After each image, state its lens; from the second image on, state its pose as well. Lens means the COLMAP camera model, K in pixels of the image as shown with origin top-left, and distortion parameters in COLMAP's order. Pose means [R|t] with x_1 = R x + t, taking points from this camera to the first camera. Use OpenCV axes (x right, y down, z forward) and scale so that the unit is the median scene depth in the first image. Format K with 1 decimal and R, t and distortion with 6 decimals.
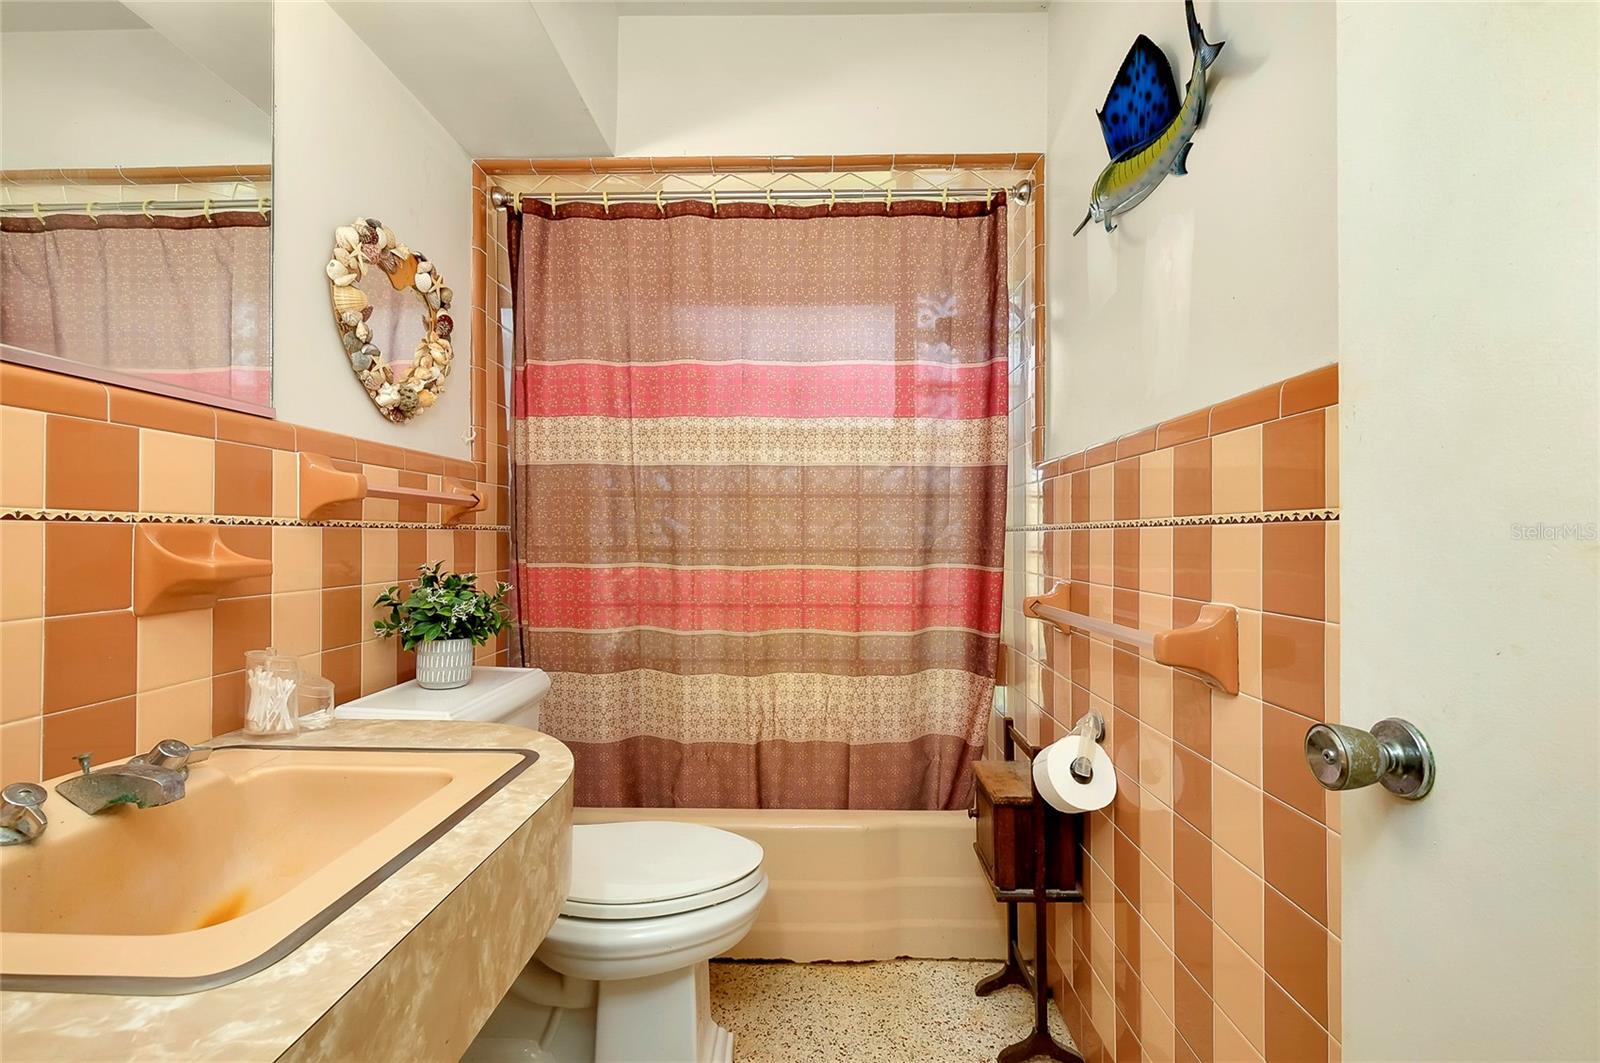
lens RADIAL K [[698.0, 0, 797.9], [0, 698.0, 528.2], [0, 0, 1]] dist [0.001693, -0.001383]
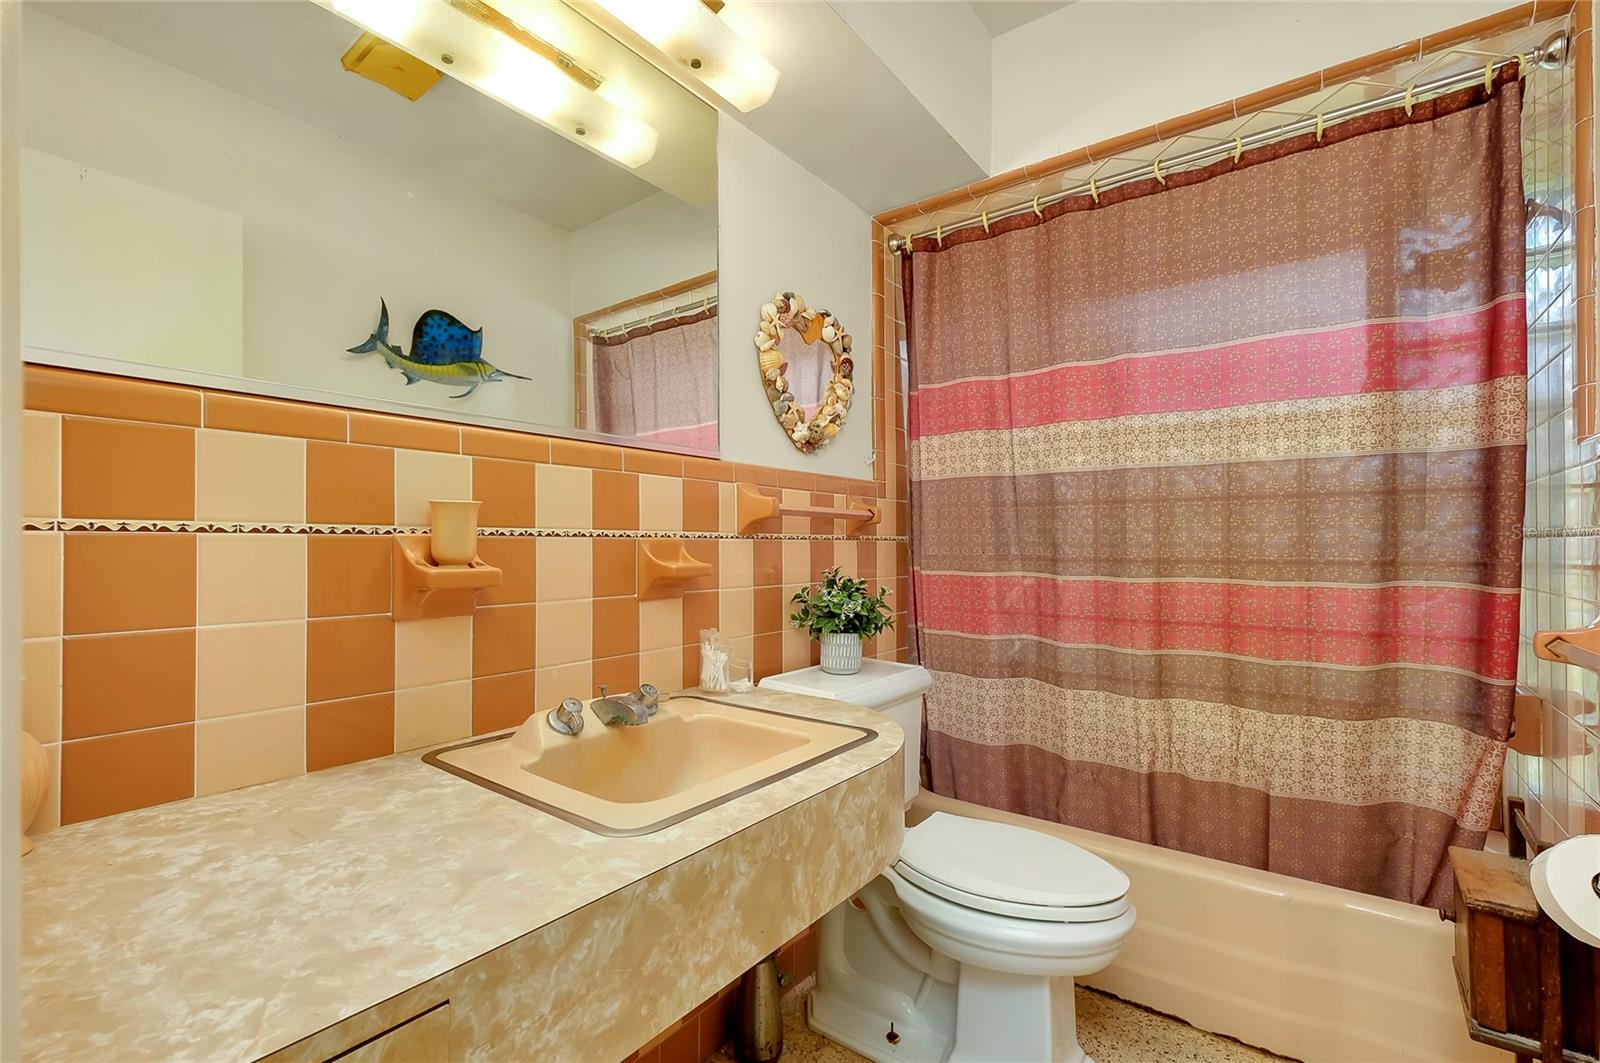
lens RADIAL K [[698.0, 0, 797.5], [0, 698.0, 542.6], [0, 0, 1]] dist [0.001693, -0.001383]
pose [[0.815435, -0.005103, -0.578827, 0.106079], [0.008778, 0.999955, 0.003550, 0.000571], [0.578783, -0.007976, 0.815443, -0.008275]]
